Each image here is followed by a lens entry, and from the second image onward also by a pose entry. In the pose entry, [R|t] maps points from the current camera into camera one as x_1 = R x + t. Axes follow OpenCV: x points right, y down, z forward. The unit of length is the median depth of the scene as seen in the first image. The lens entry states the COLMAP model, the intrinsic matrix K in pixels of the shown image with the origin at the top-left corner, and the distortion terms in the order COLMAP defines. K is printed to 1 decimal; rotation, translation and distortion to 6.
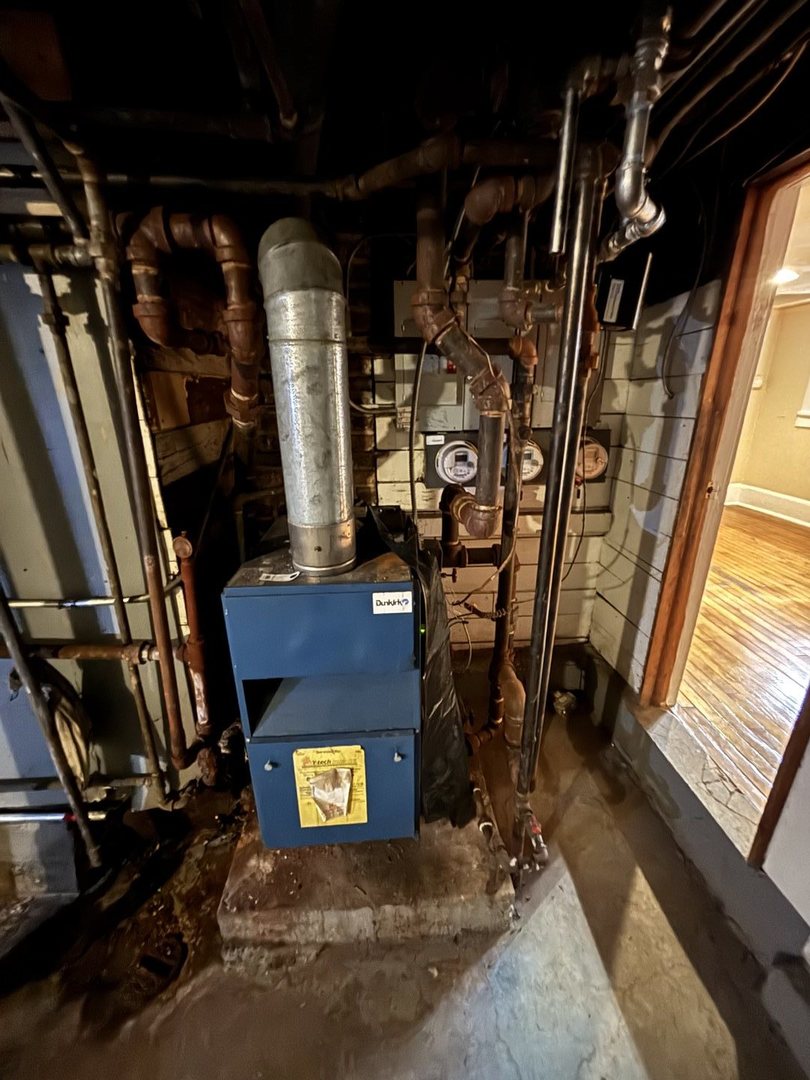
lens RADIAL K [[436.2, 0, 412.0], [0, 436.2, 537.1], [0, 0, 1]] dist [-0.002513, 0.002062]
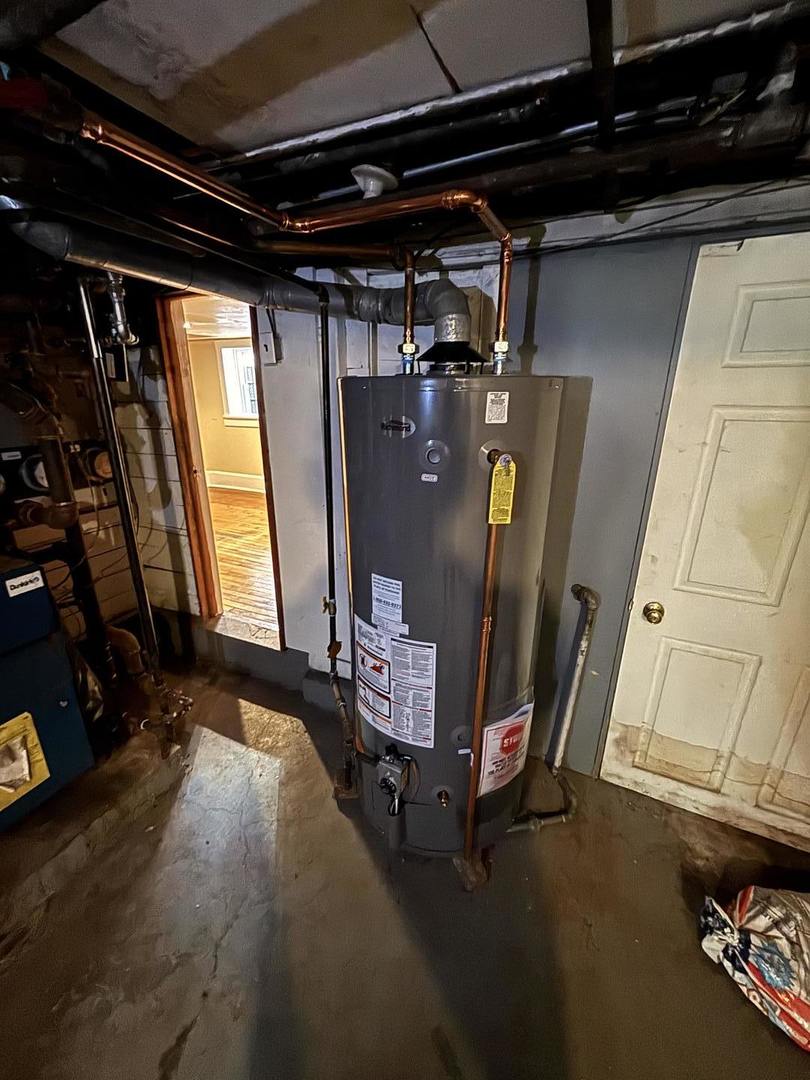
lens RADIAL K [[436.2, 0, 402.9], [0, 436.2, 537.5], [0, 0, 1]] dist [-0.002513, 0.002062]
pose [[0.469469, -0.278217, 0.837970, -0.386066], [0.280374, 0.946913, 0.157309, 0.087581], [-0.837251, 0.161094, 0.522551, -0.459447]]
